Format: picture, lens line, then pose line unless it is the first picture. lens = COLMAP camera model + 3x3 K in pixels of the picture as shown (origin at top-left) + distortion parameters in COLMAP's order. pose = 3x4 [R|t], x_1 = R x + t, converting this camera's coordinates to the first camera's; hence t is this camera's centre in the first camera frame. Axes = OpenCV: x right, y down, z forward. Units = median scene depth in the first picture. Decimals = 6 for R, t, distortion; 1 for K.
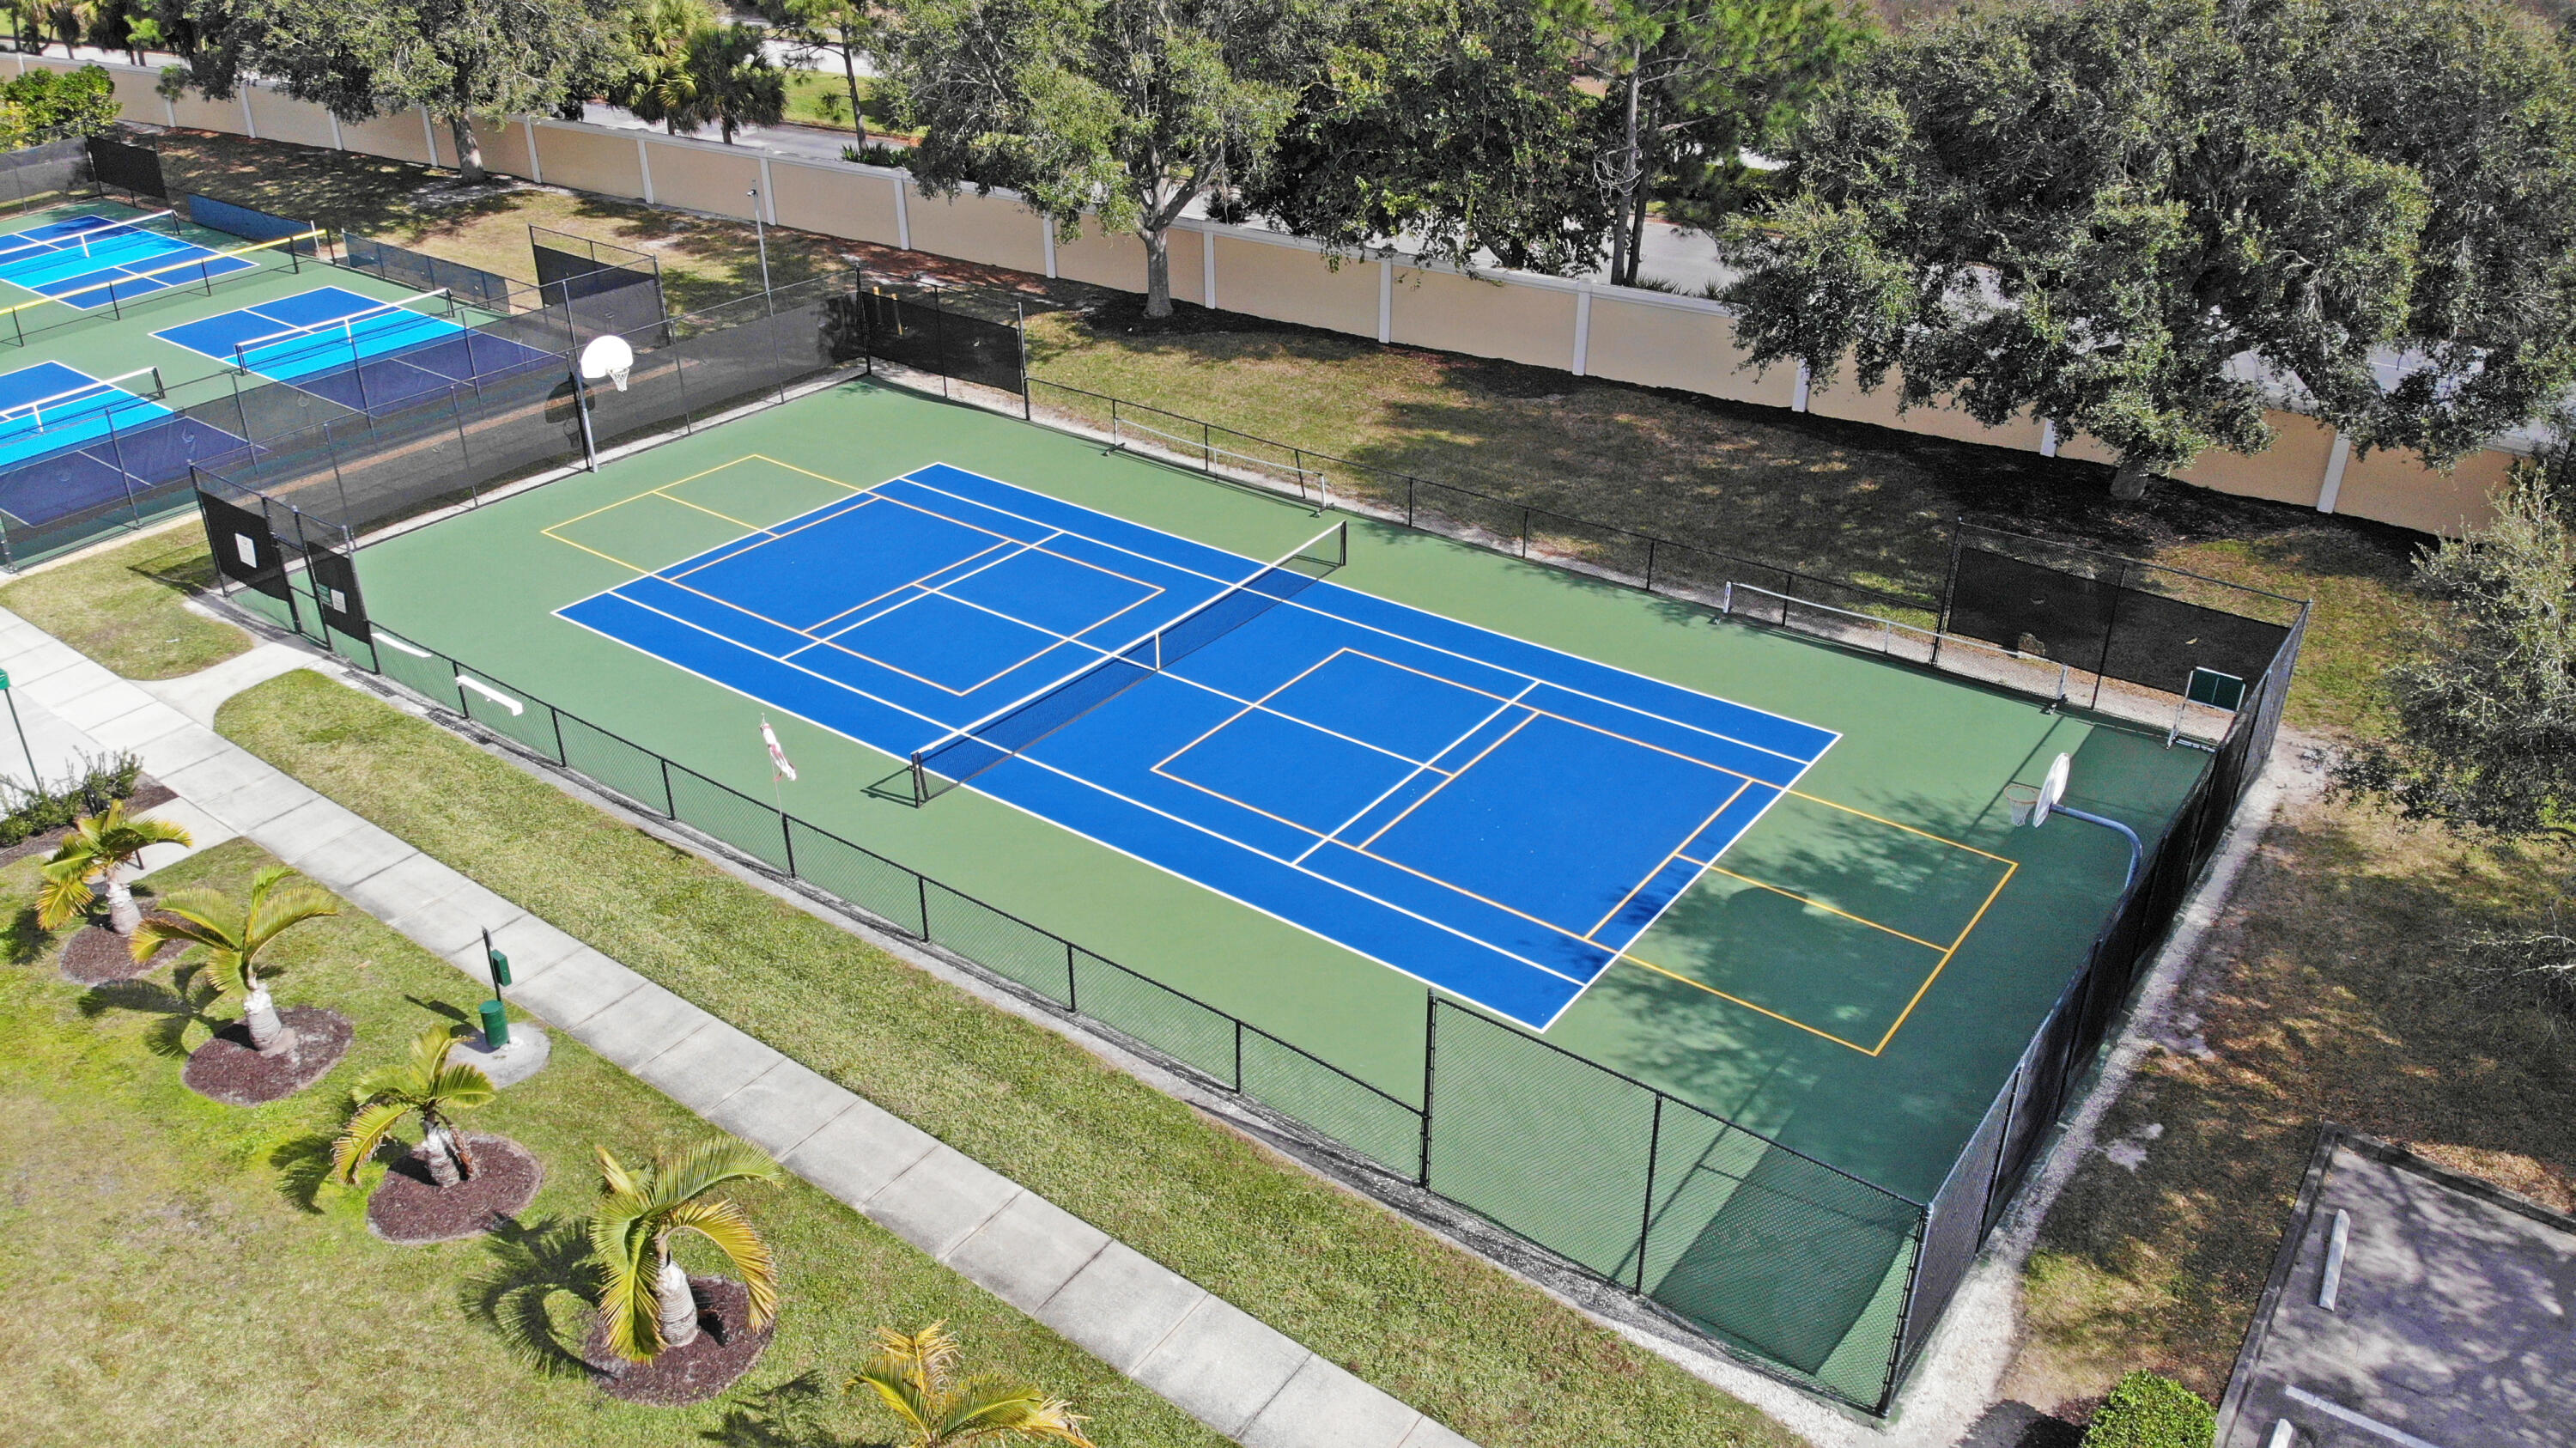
lens RADIAL K [[1886.0, 0, 1291.4], [0, 1886.0, 697.7], [0, 0, 1]] dist [0.111522, -0.270488]
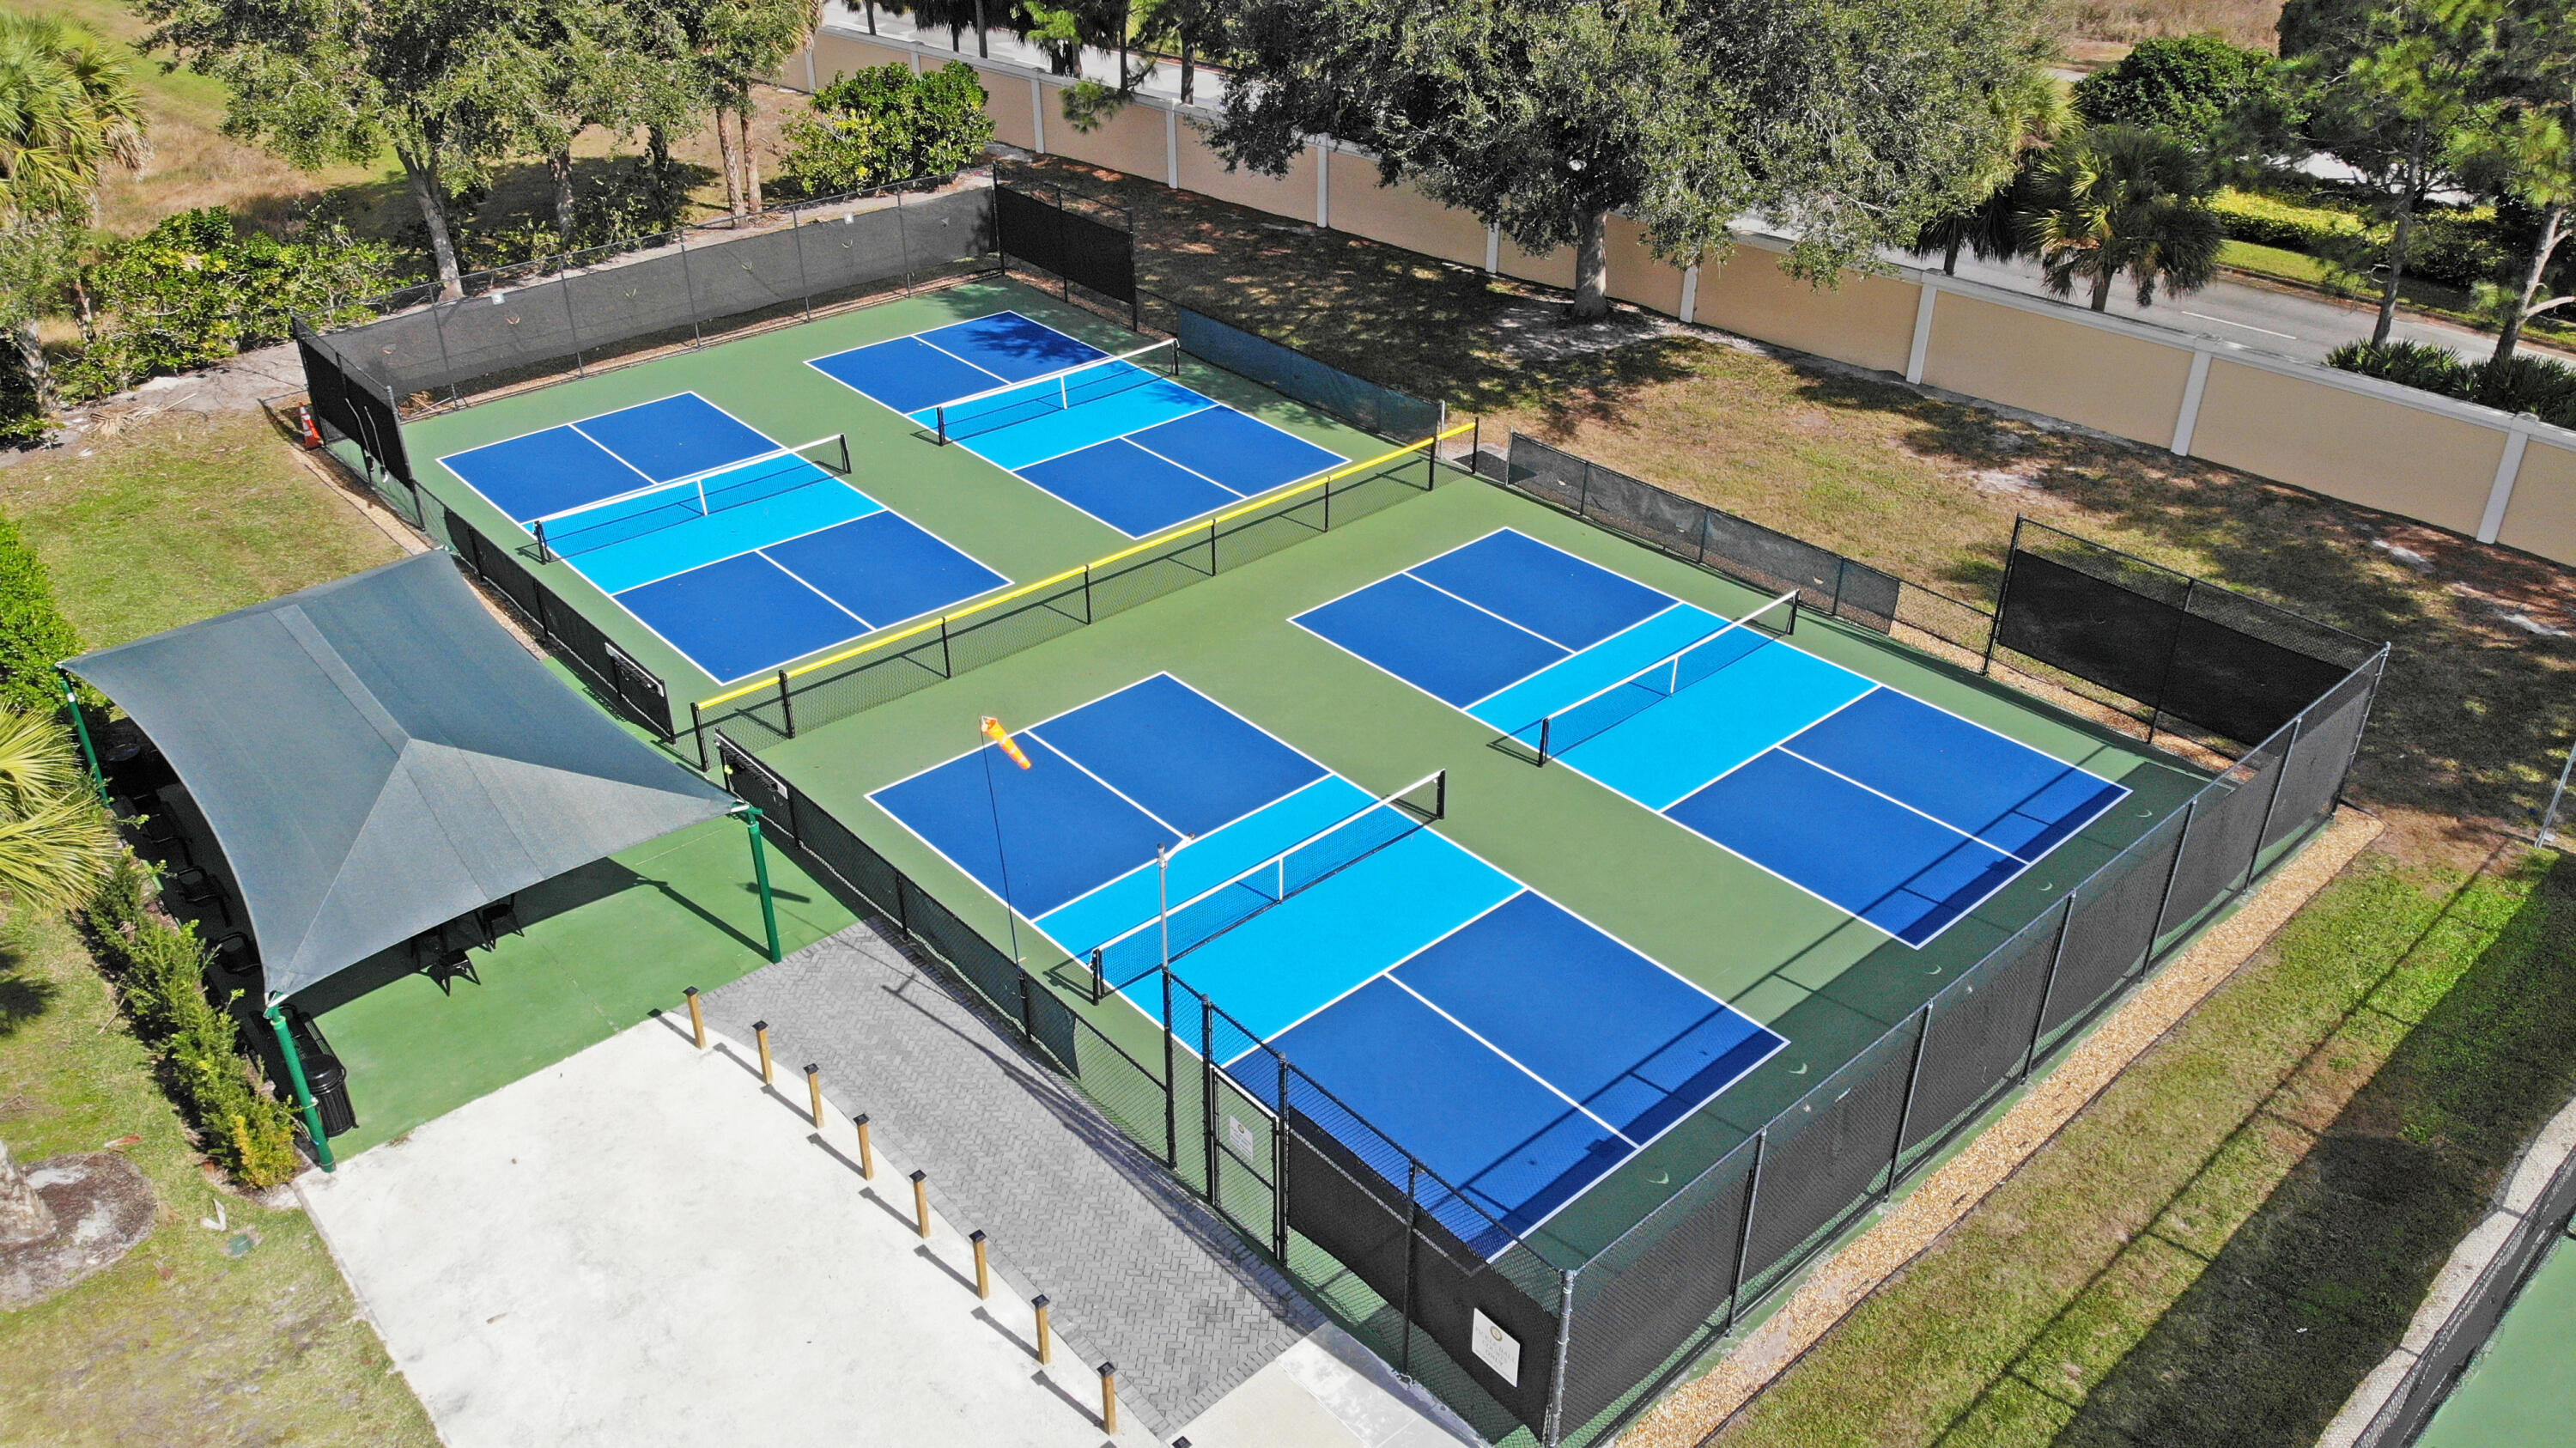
lens RADIAL K [[1886.0, 0, 1291.4], [0, 1886.0, 697.7], [0, 0, 1]] dist [0.111522, -0.270488]
pose [[0.978831, 0.103472, -0.176589, -0.711279], [-0.096199, 0.994141, 0.049284, -0.284457], [0.180654, -0.031253, 0.983050, 0.571756]]
